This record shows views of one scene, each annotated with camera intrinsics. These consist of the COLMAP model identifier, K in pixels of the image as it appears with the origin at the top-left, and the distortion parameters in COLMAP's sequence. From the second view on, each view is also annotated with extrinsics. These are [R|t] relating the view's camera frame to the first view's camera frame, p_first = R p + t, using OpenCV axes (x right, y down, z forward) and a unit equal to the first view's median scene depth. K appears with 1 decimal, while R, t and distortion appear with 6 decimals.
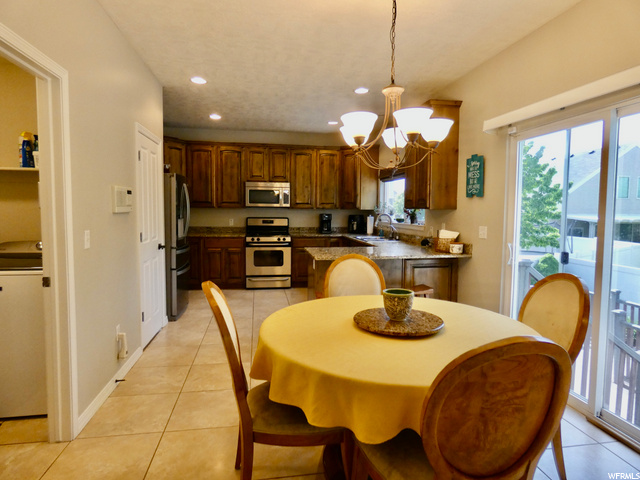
lens RADIAL K [[389.8, 0, 321.0], [0, 389.8, 238.9], [0, 0, 1]] dist [-0.002722, -0.000183]
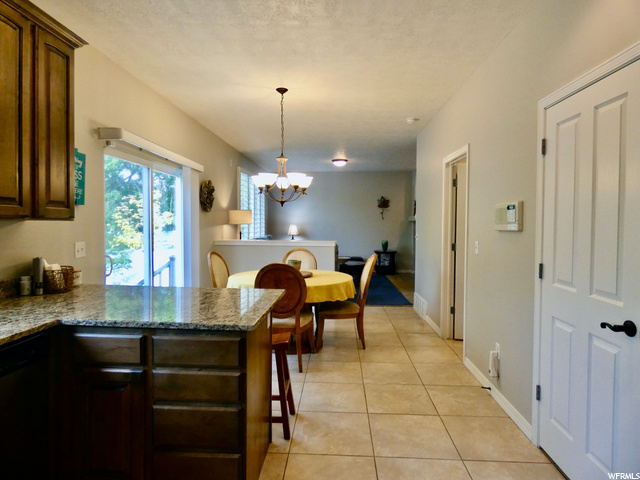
lens RADIAL K [[389.8, 0, 320.3], [0, 389.8, 237.5], [0, 0, 1]] dist [-0.002722, -0.000183]
pose [[-0.977328, -0.022029, 0.210582, -0.144520], [0.001606, 0.993773, 0.111412, -0.081021], [-0.211725, 0.109225, -0.971207, 1.041815]]
